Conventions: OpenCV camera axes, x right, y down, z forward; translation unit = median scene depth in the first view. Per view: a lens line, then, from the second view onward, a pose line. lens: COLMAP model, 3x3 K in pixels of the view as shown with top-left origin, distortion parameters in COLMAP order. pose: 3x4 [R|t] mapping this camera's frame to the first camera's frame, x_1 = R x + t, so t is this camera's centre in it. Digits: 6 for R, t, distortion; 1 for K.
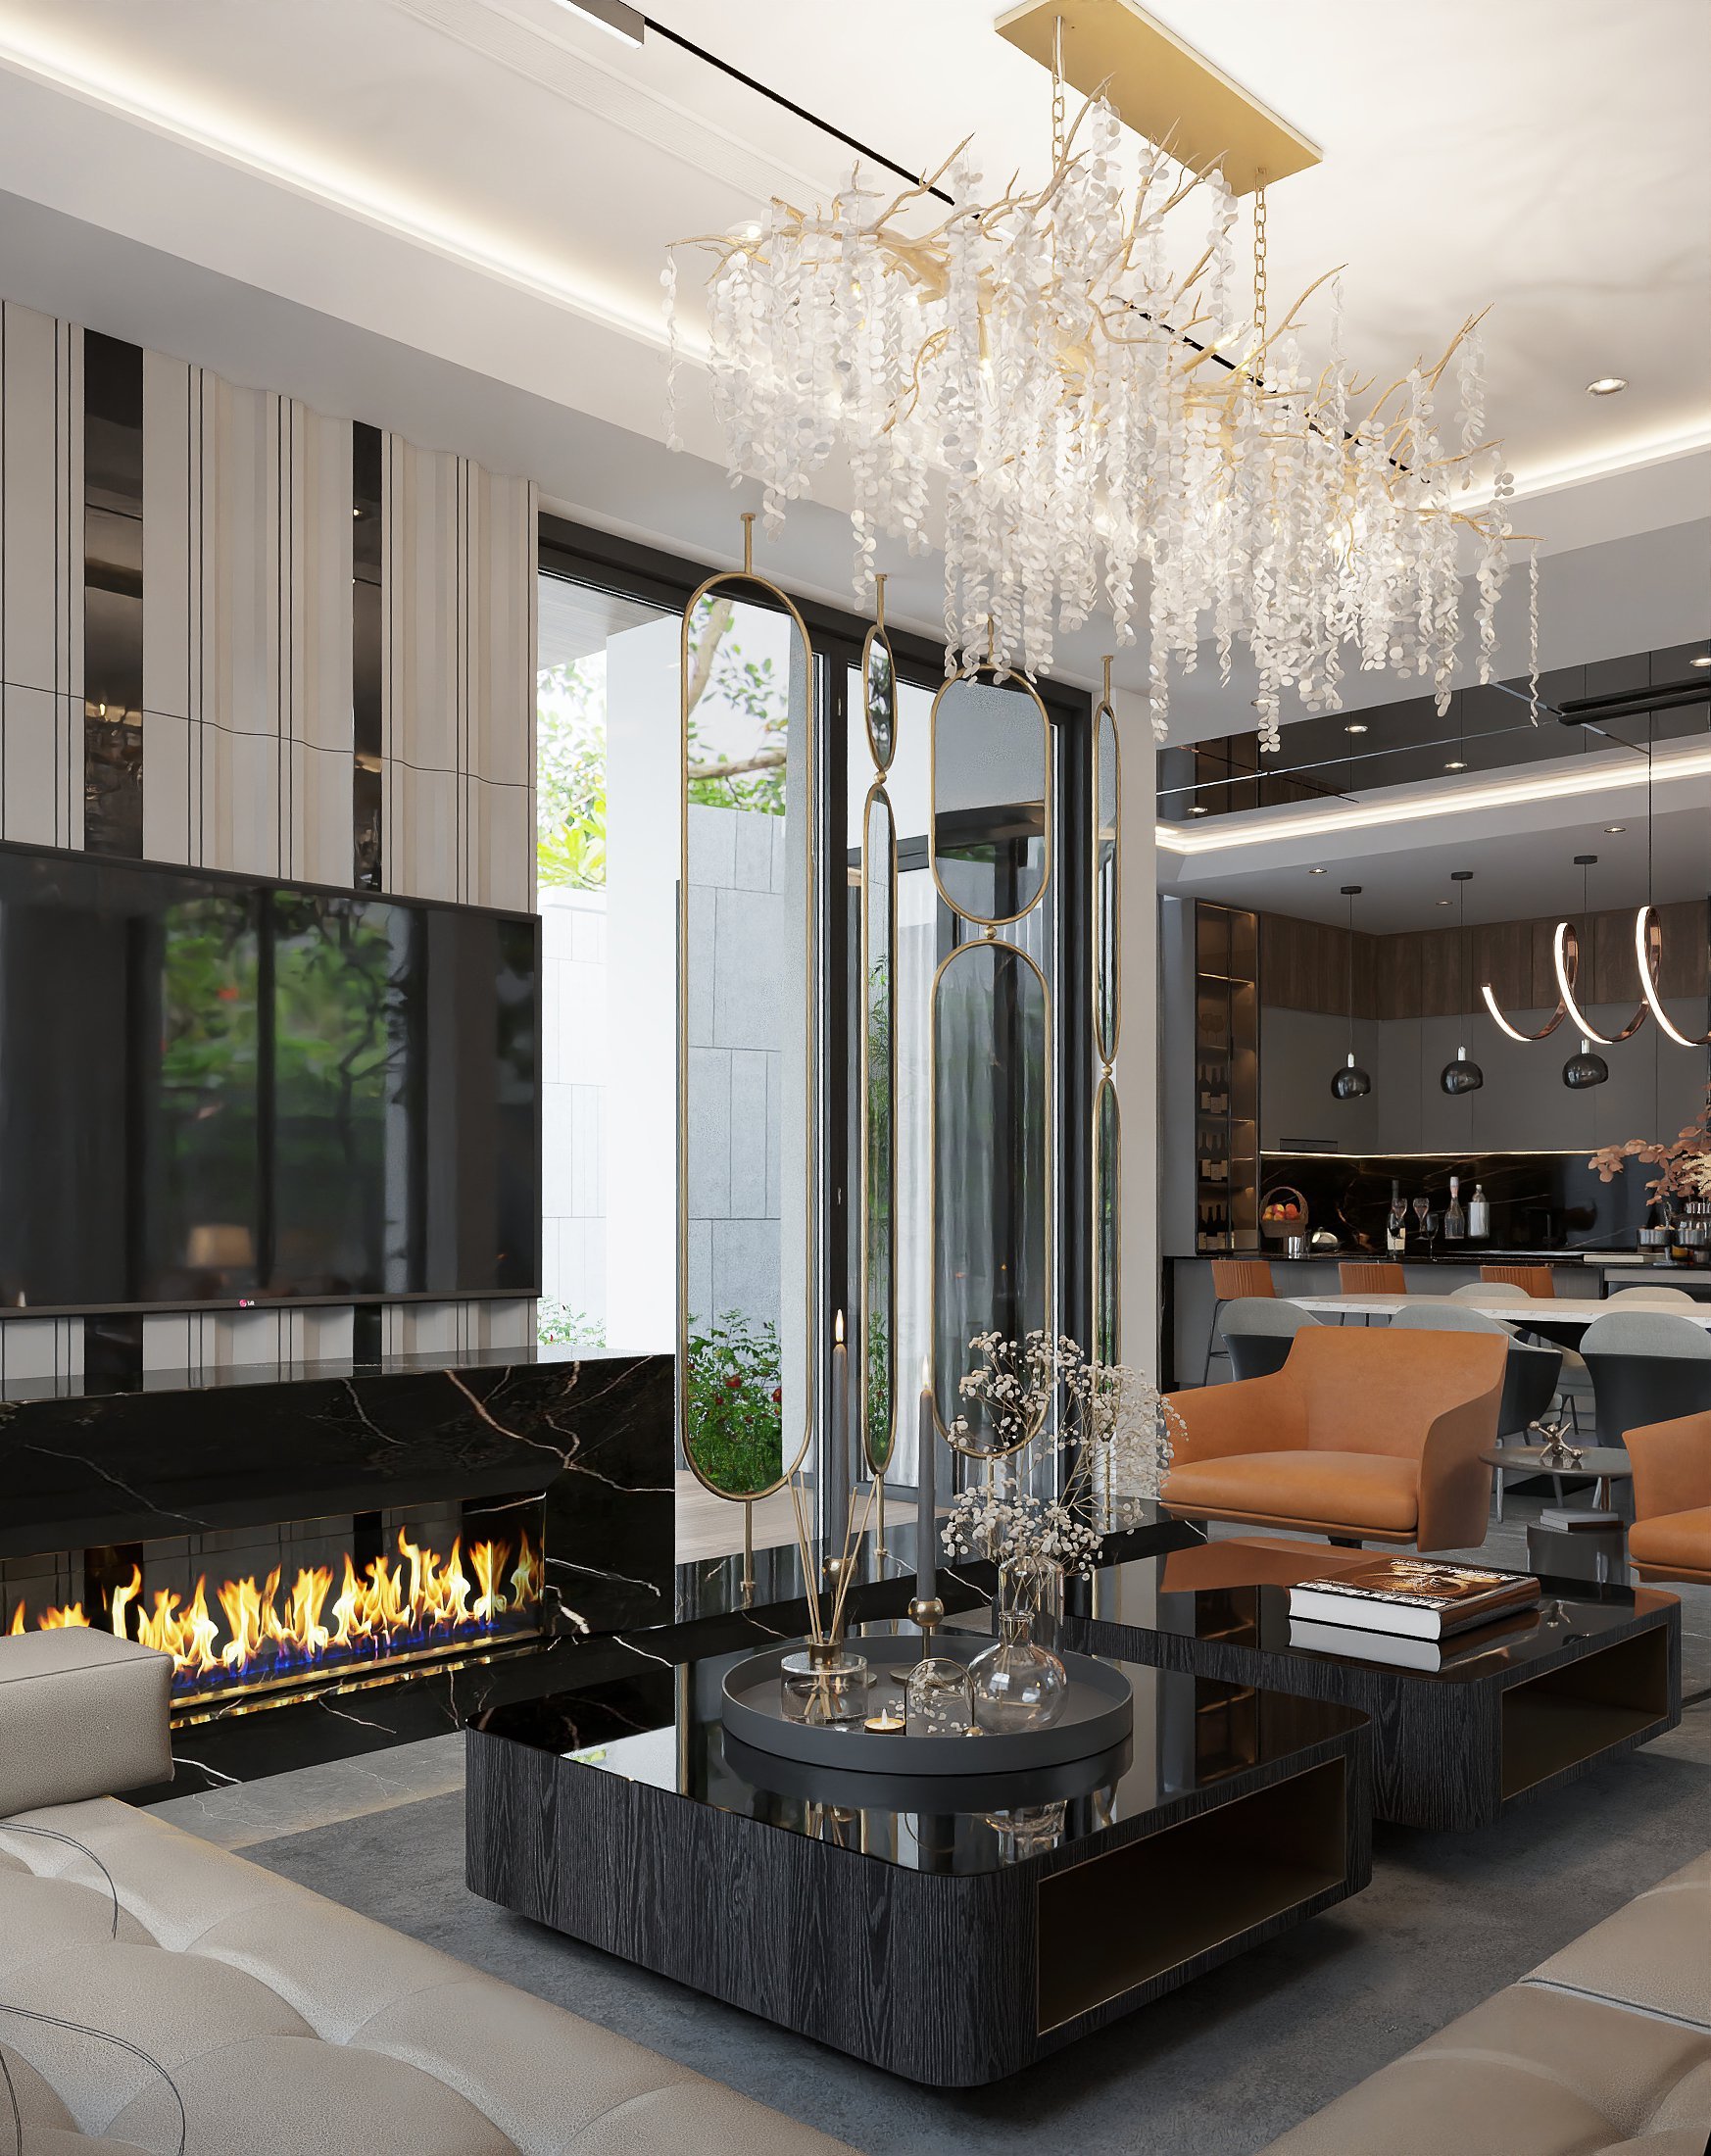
lens RADIAL K [[1895.6, 0, 852.2], [0, 1895.6, 1203.2], [0, 0, 1]] dist [0.002393, -0.005848]
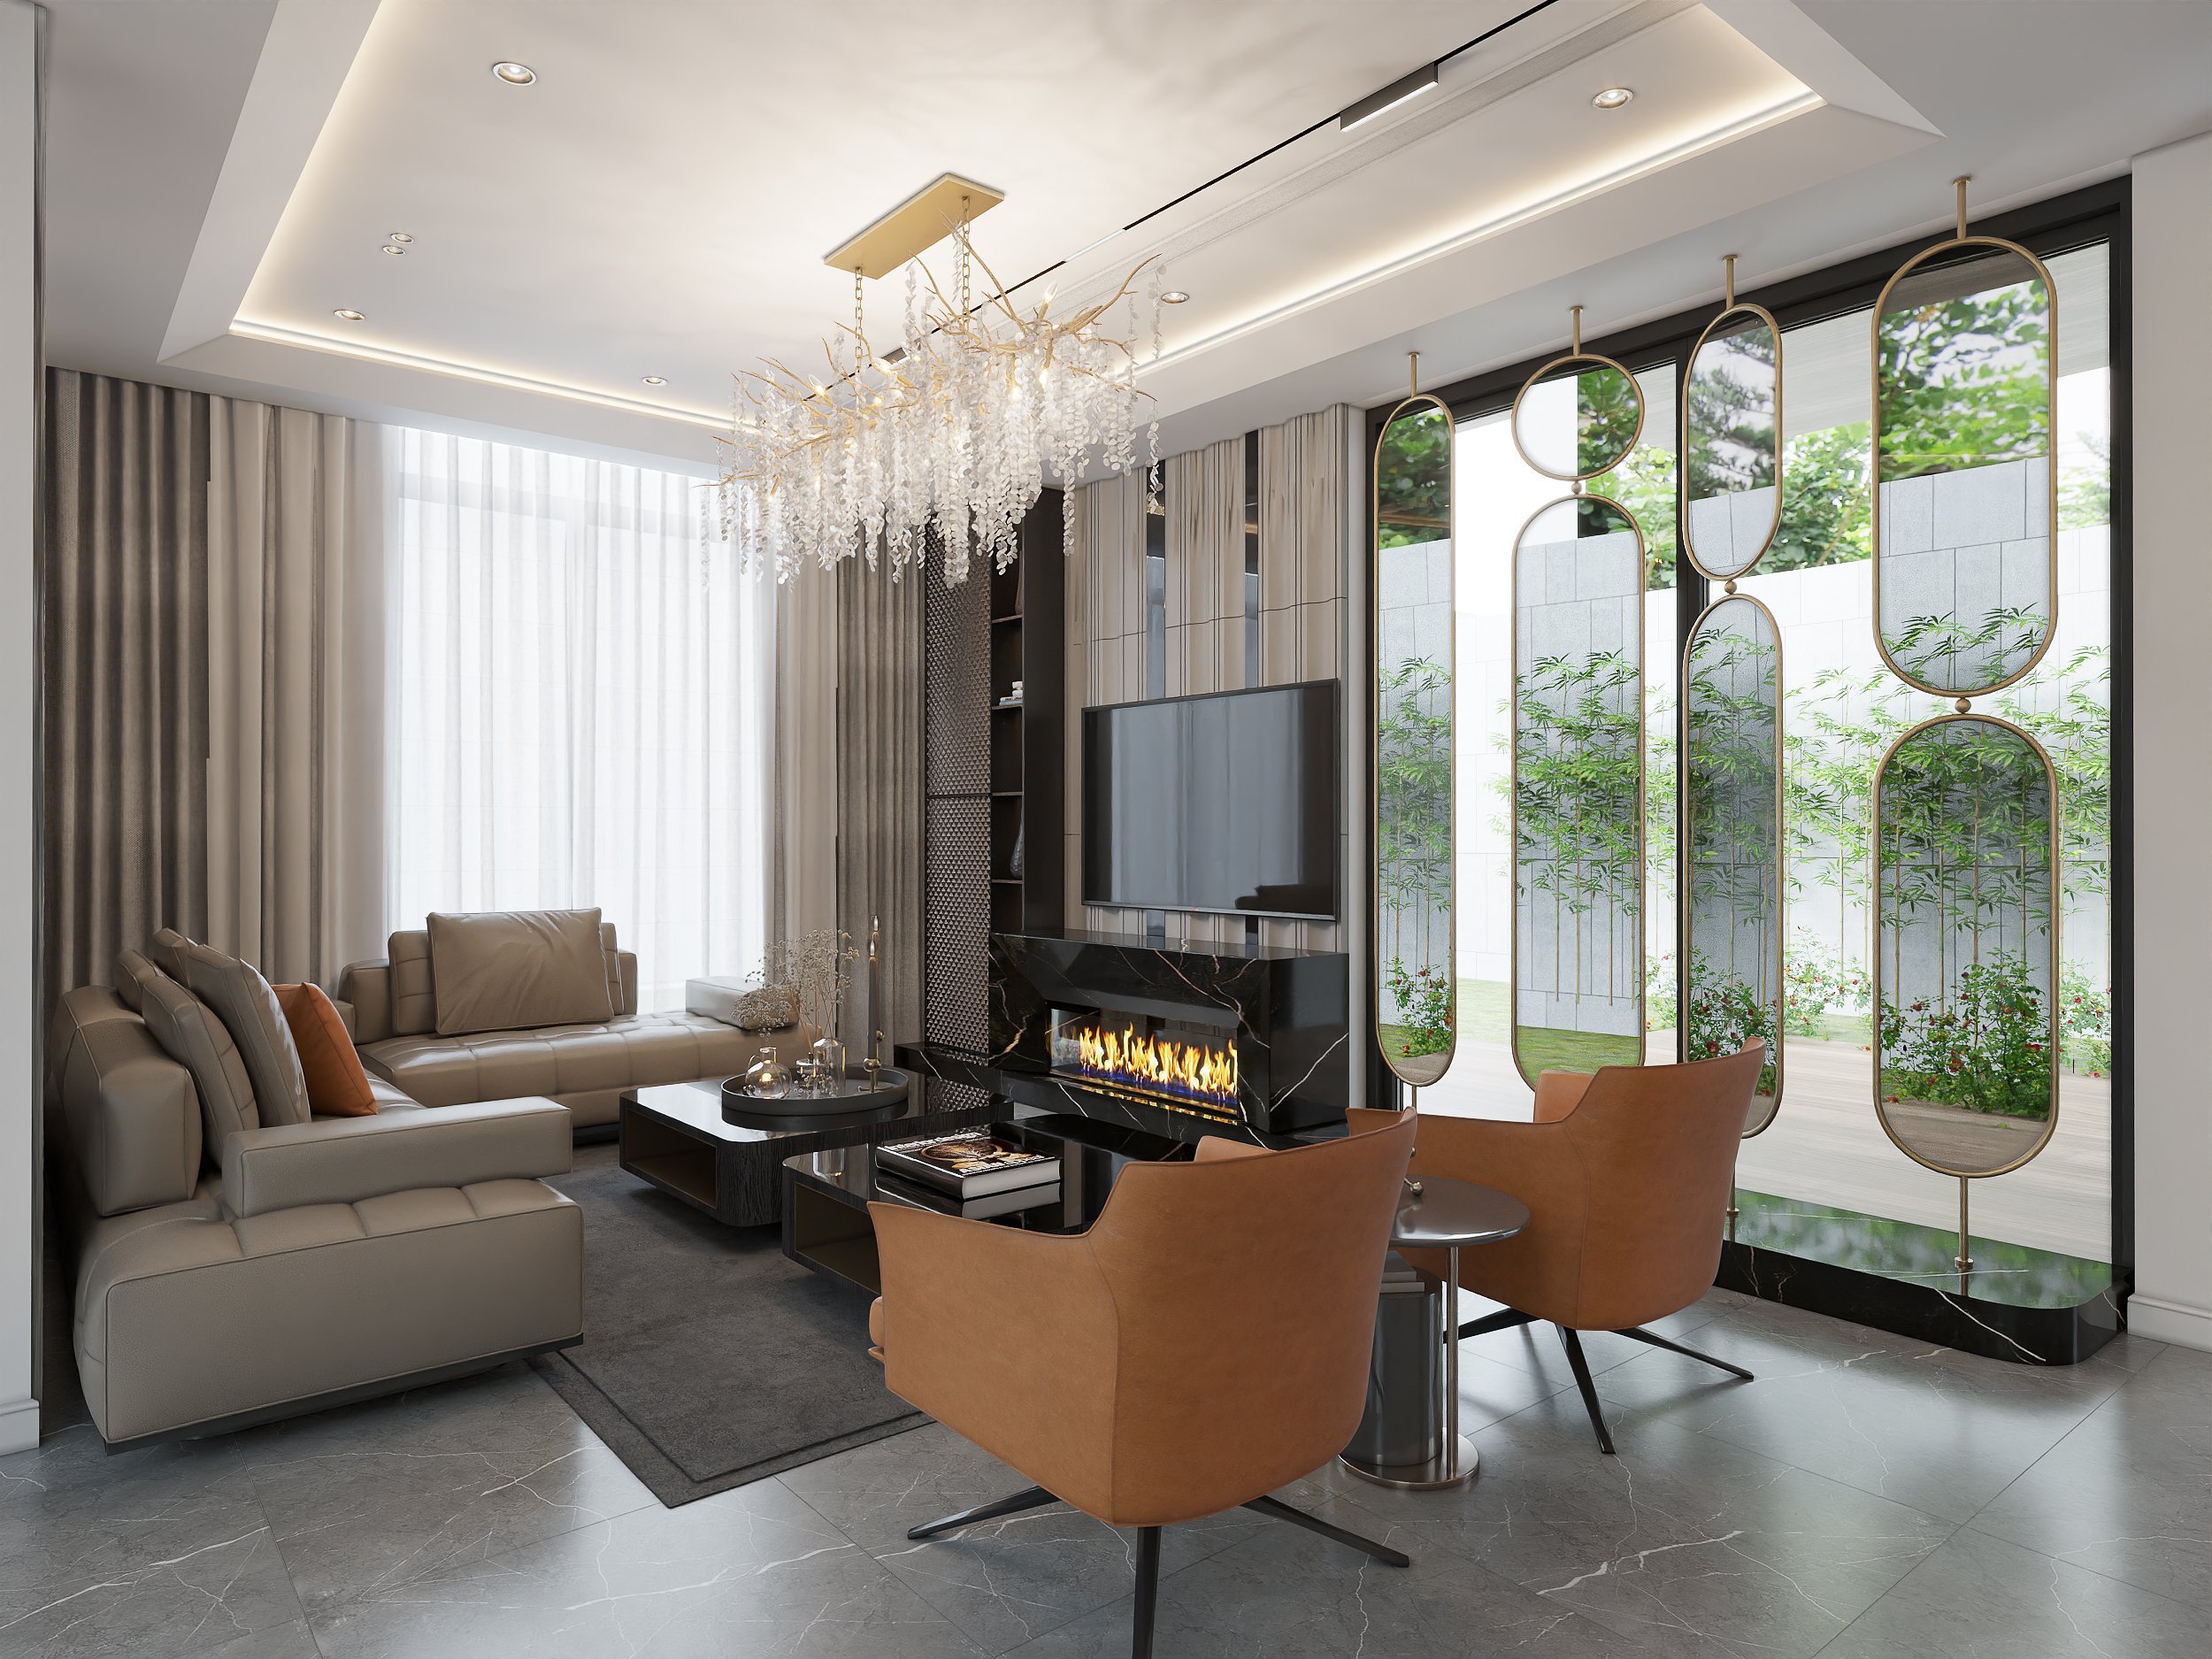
lens RADIAL K [[1339.3, 0, 1101.4], [0, 1339.3, 832.8], [0, 0, 1]] dist [0.002582, -0.000054]
pose [[-0.123294, -0.012737, -0.992289, 1.074277], [-0.004087, 0.999916, -0.012327, -0.009136], [0.992362, 0.002536, -0.123335, 1.058715]]
